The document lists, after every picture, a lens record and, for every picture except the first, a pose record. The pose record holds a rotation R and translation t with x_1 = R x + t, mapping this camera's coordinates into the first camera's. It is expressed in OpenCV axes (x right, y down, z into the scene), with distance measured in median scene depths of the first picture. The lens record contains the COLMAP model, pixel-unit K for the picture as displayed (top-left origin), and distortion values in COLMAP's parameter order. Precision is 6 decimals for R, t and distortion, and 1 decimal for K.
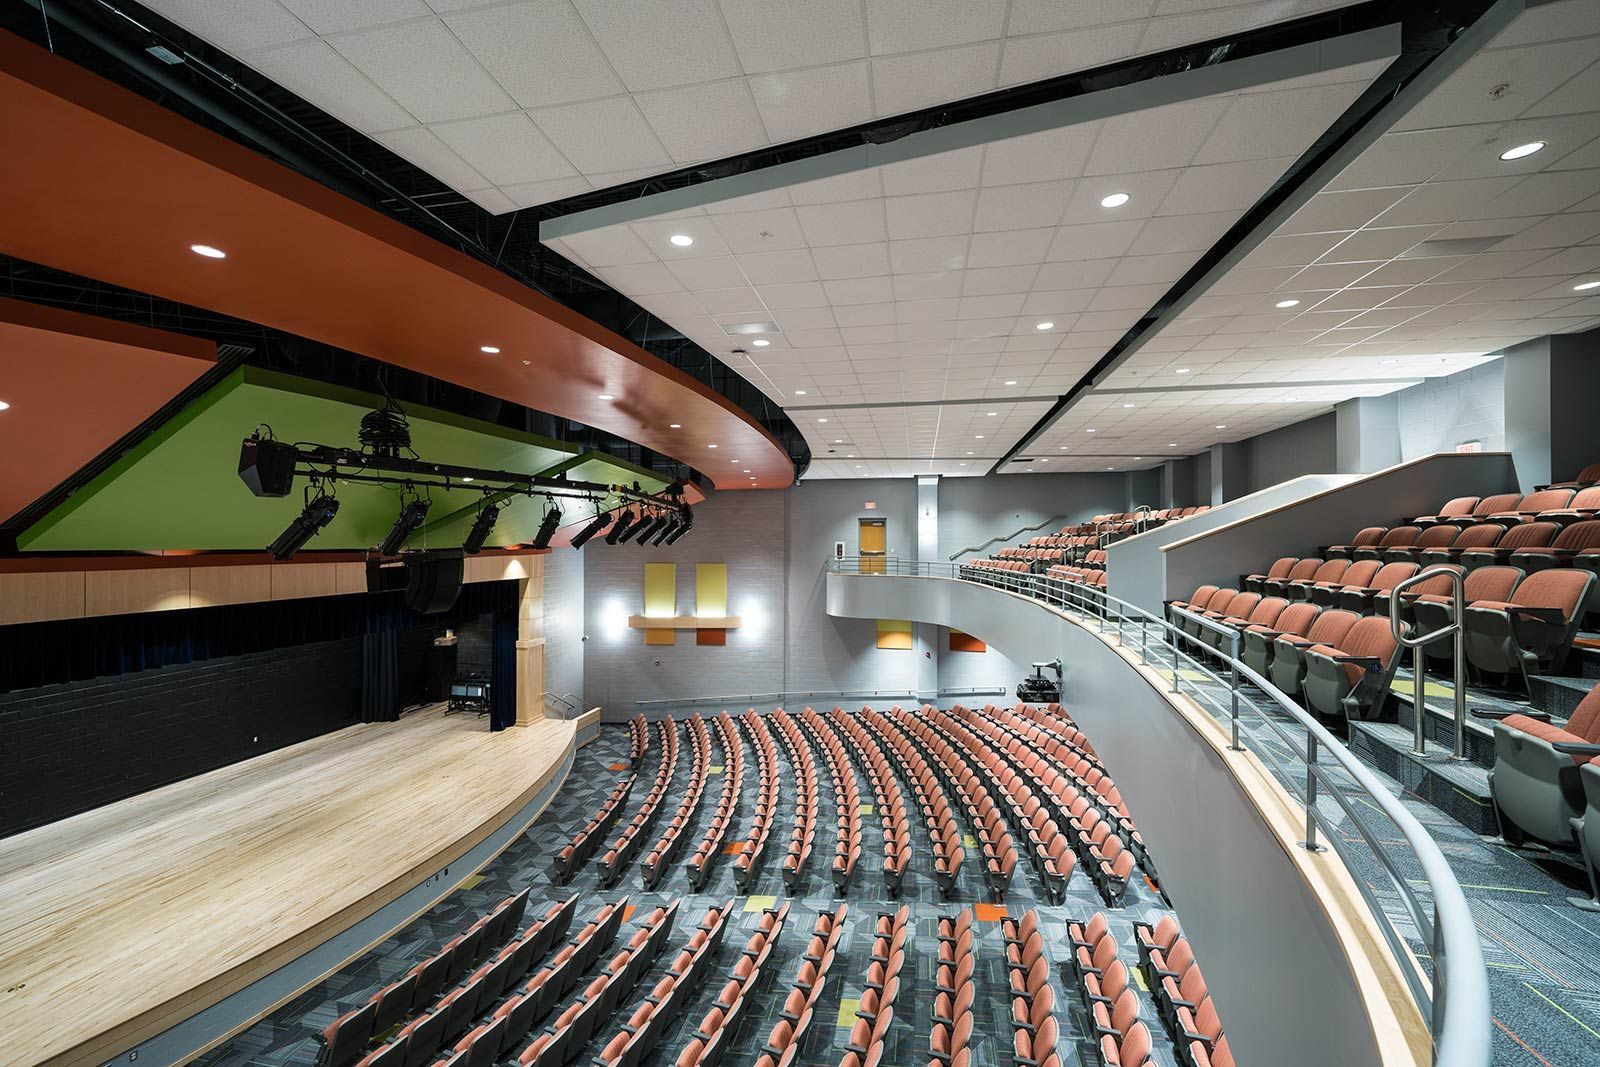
lens RADIAL K [[656.6, 0, 800.0], [0, 656.6, 533.5], [0, 0, 1]] dist [-0.002723, 0.000261]
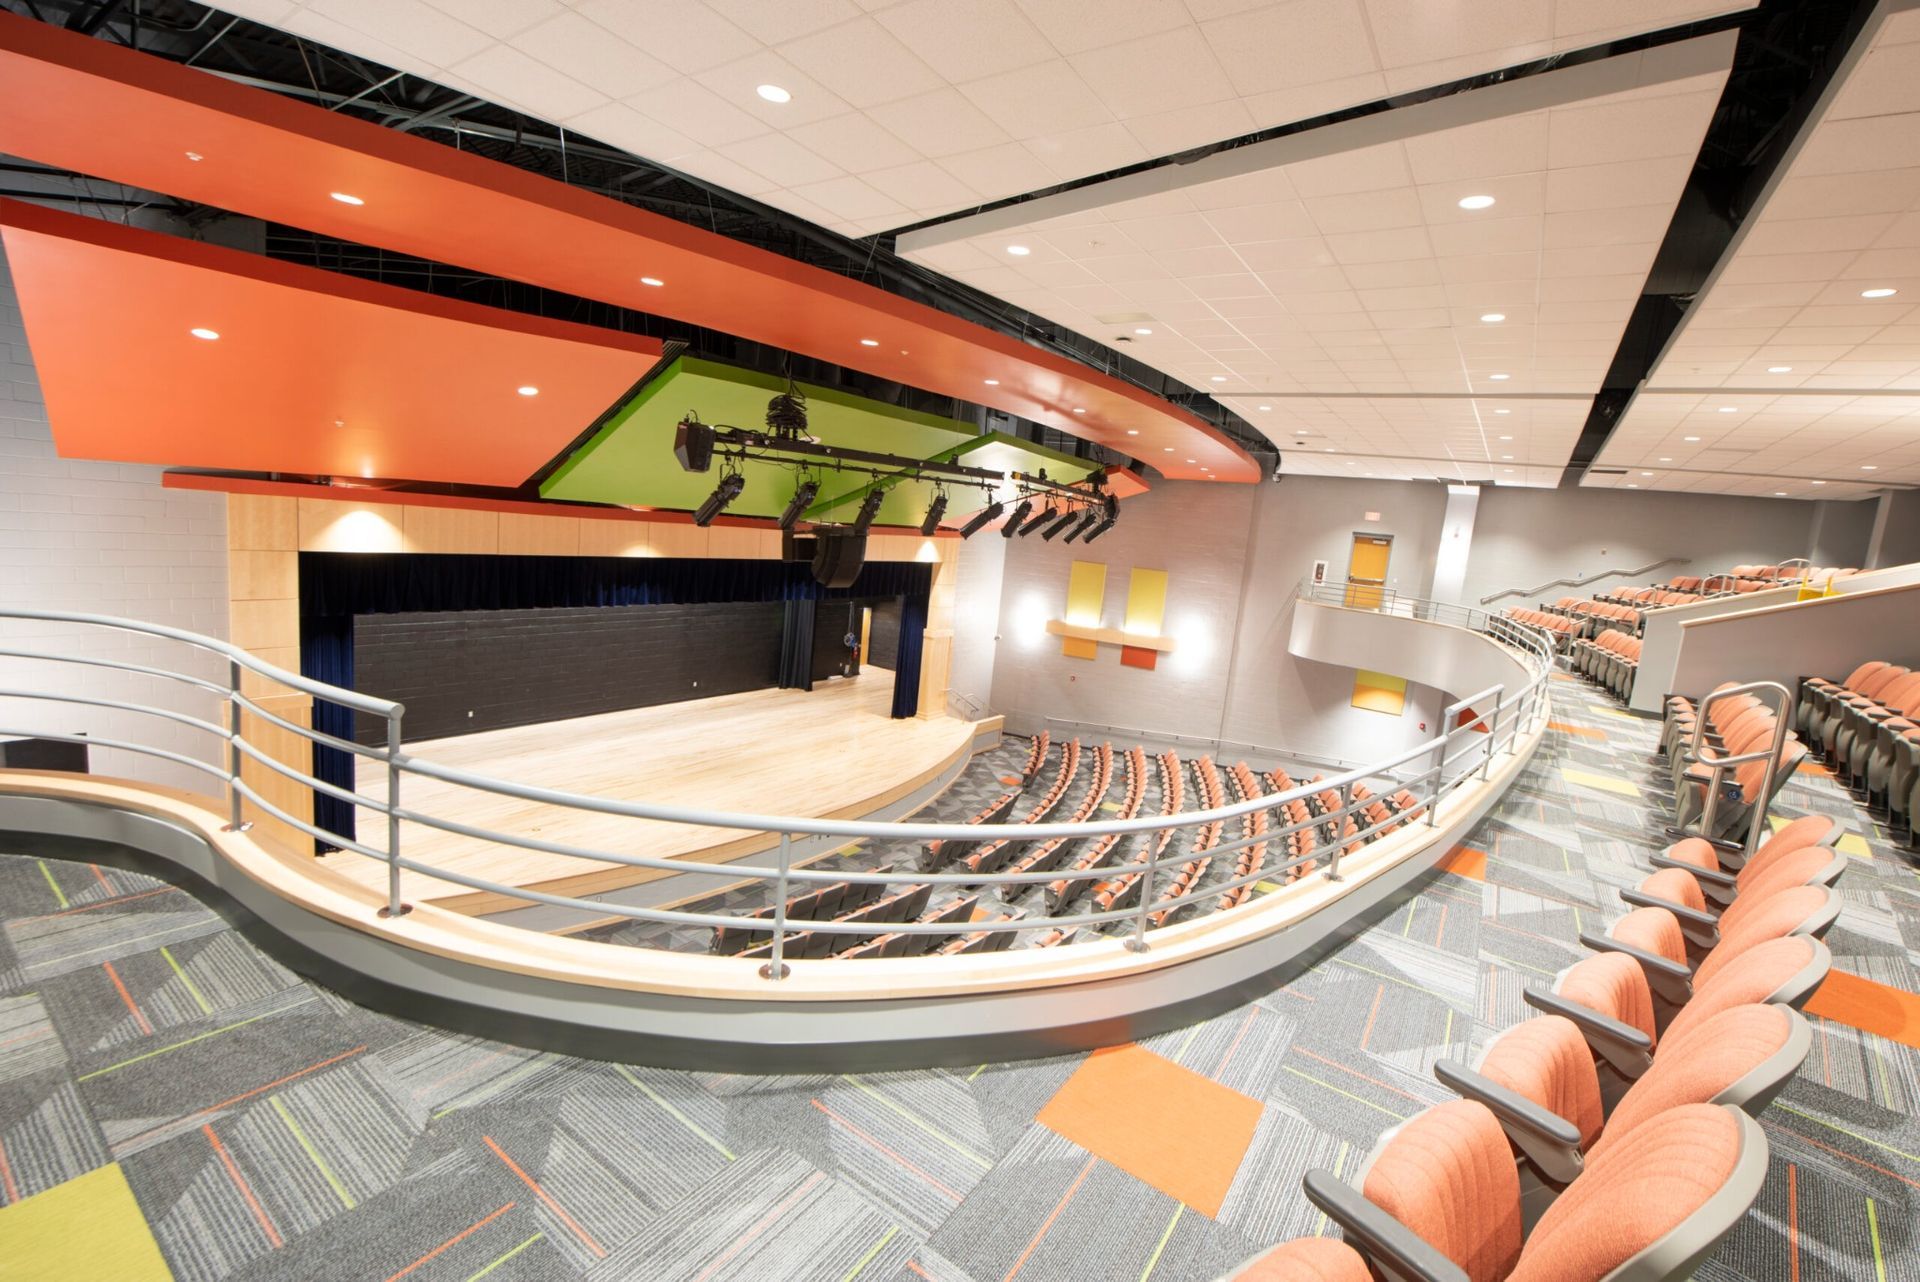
lens RADIAL K [[841.8, 0, 960.0], [0, 841.8, 641.0], [0, 0, 1]] dist [-0.001804, -0.000176]
pose [[0.910913, 0.147565, -0.385307, 0.105971], [-0.092324, 0.983076, 0.158235, -0.017526], [0.402136, -0.108565, 0.909121, -0.089939]]
